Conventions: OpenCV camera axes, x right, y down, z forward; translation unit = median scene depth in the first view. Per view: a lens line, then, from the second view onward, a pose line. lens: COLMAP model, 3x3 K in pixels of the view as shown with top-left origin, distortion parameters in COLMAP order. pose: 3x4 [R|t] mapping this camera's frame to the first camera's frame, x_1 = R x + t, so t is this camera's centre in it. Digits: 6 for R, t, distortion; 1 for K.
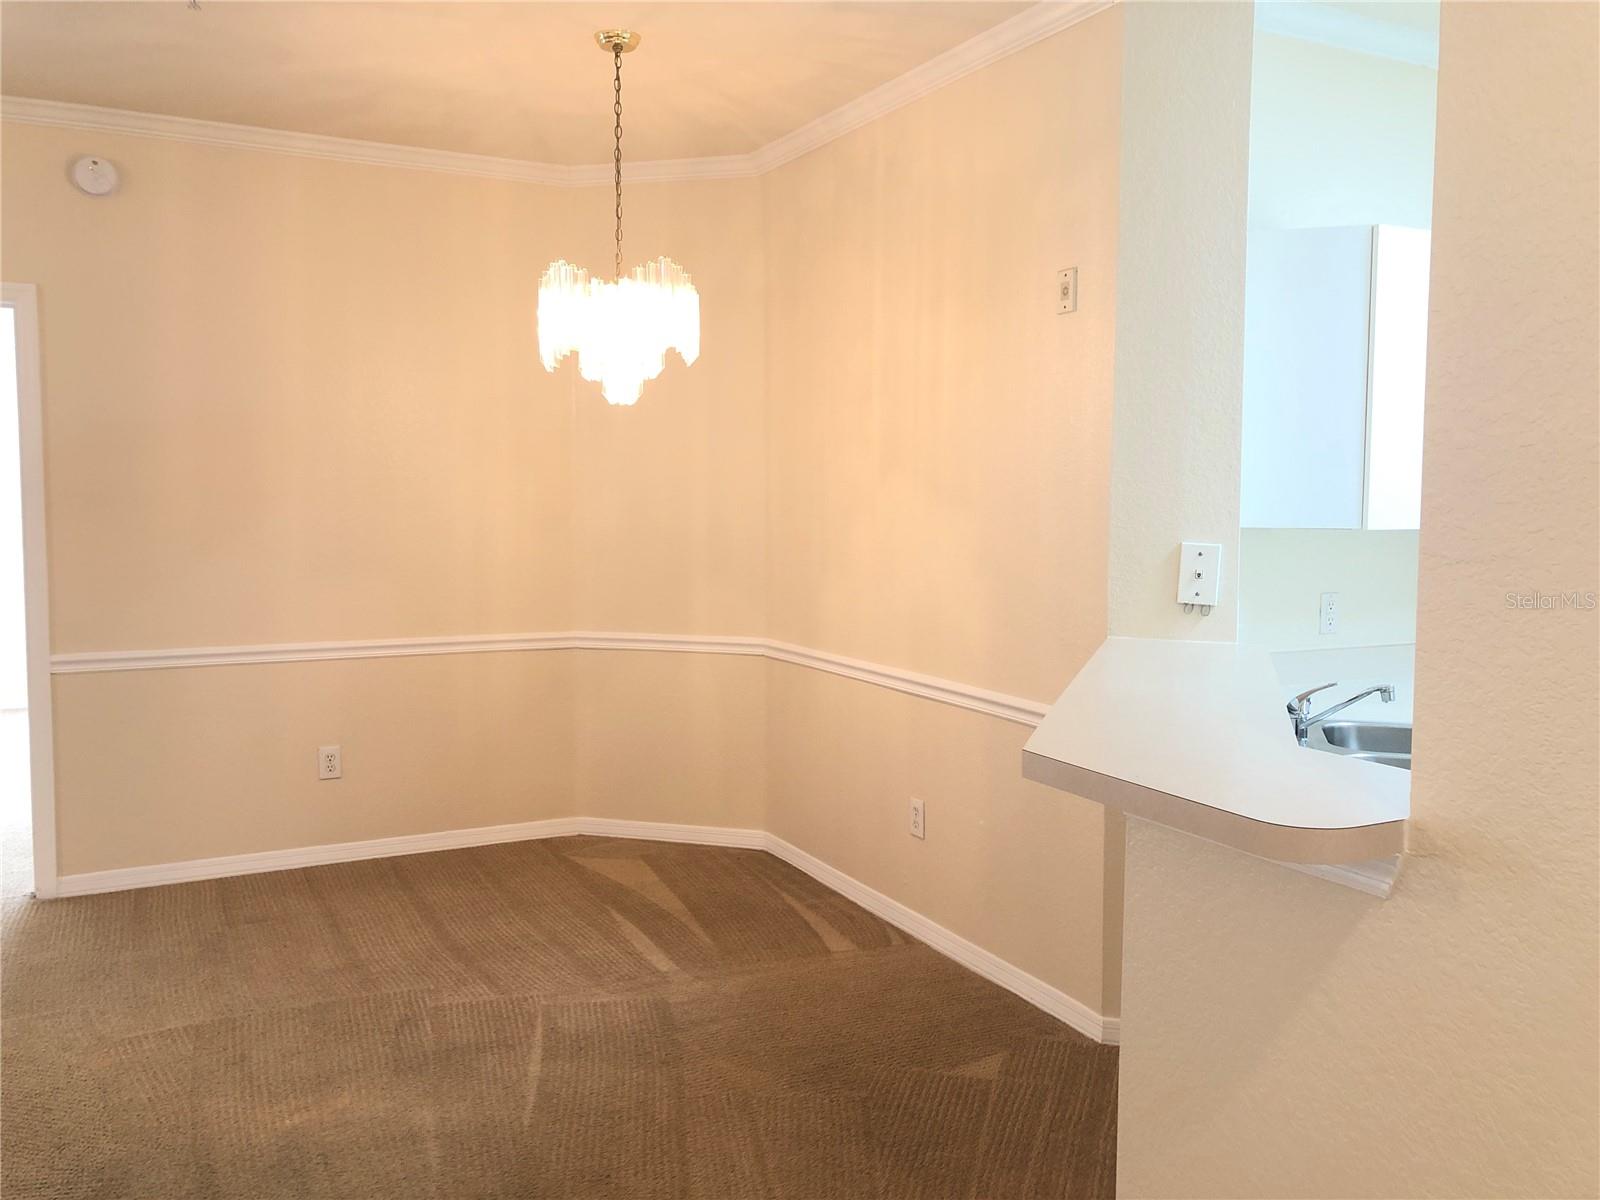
lens RADIAL K [[1305.0, 0, 804.6], [0, 1305.0, 575.6], [0, 0, 1]] dist [0.027553, -0.019346]
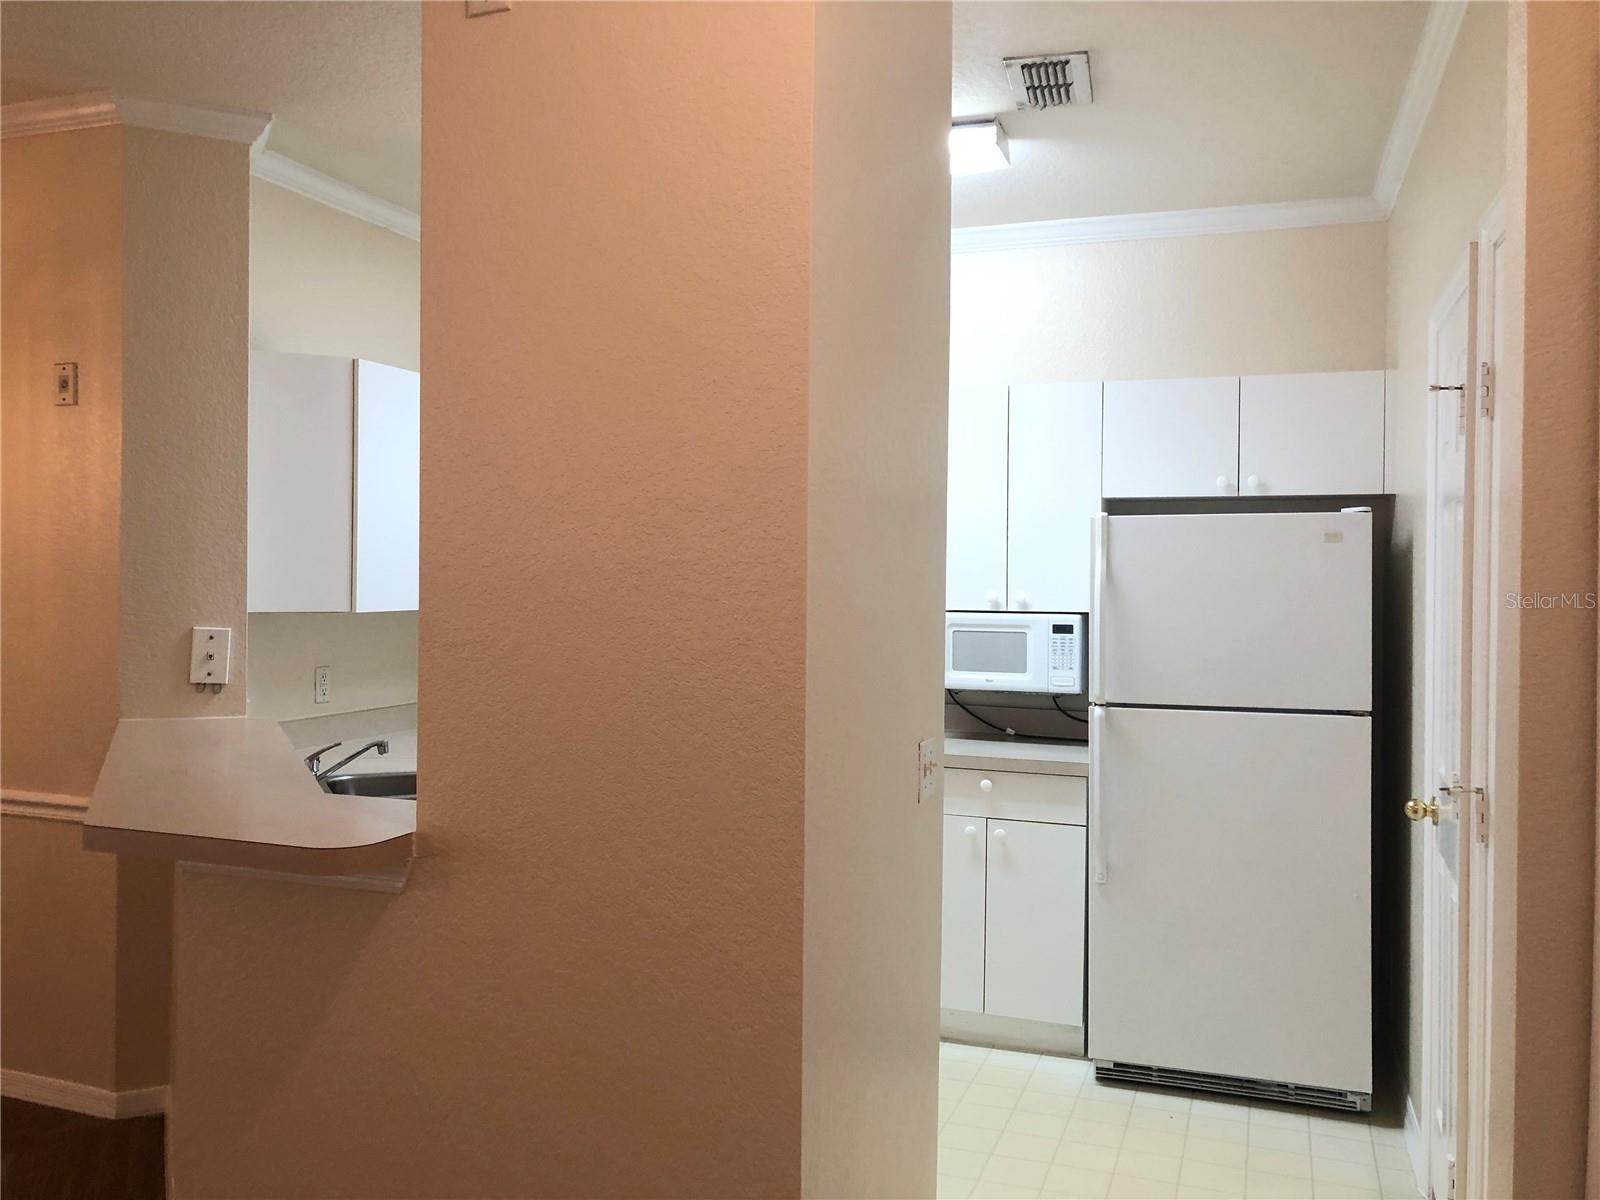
lens RADIAL K [[1305.0, 0, 804.6], [0, 1305.0, 575.6], [0, 0, 1]] dist [0.027553, -0.019346]
pose [[0.727463, -0.000591, 0.686146, -0.078495], [0.036870, 0.998589, -0.038230, -0.006960], [-0.685155, 0.053109, 0.726458, -0.124790]]
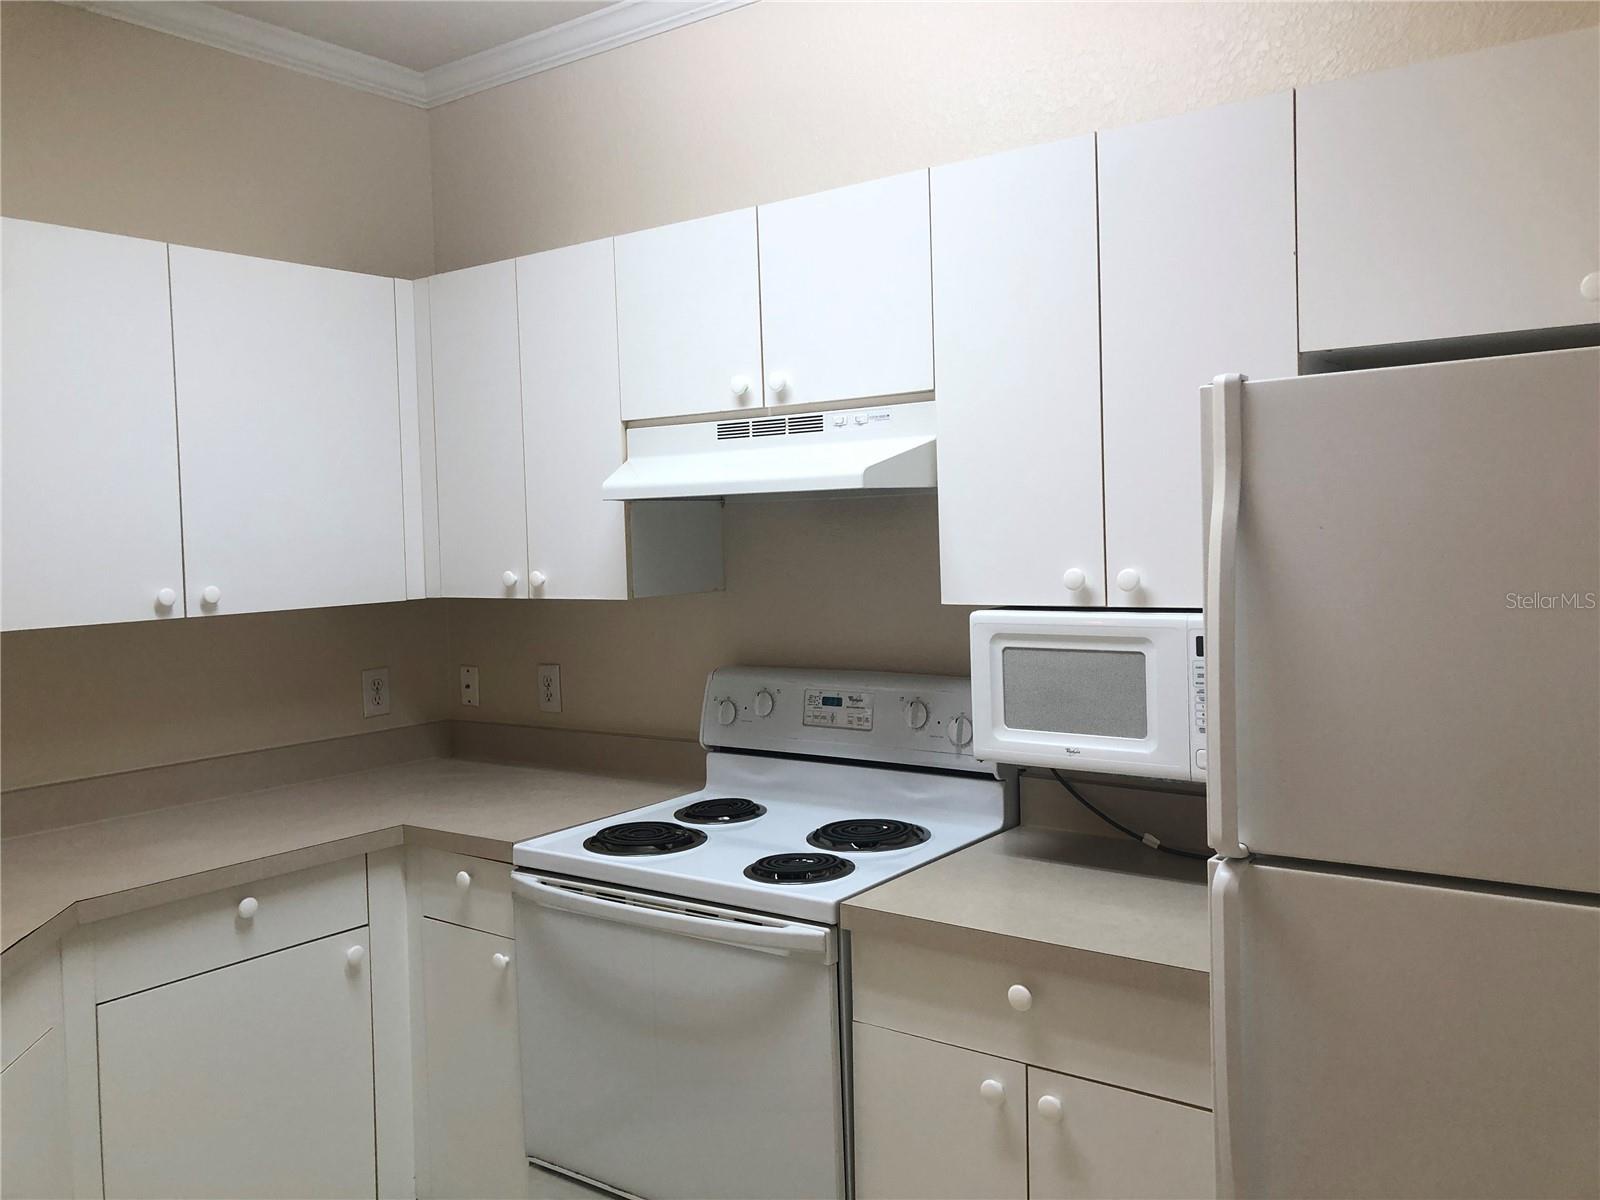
lens RADIAL K [[1305.0, 0, 804.6], [0, 1305.0, 575.6], [0, 0, 1]] dist [0.027553, -0.019346]
pose [[0.894905, -0.045521, 0.443928, 0.484856], [0.059867, 0.998038, -0.018345, -0.023979], [-0.442222, 0.042993, 0.895875, 0.150999]]
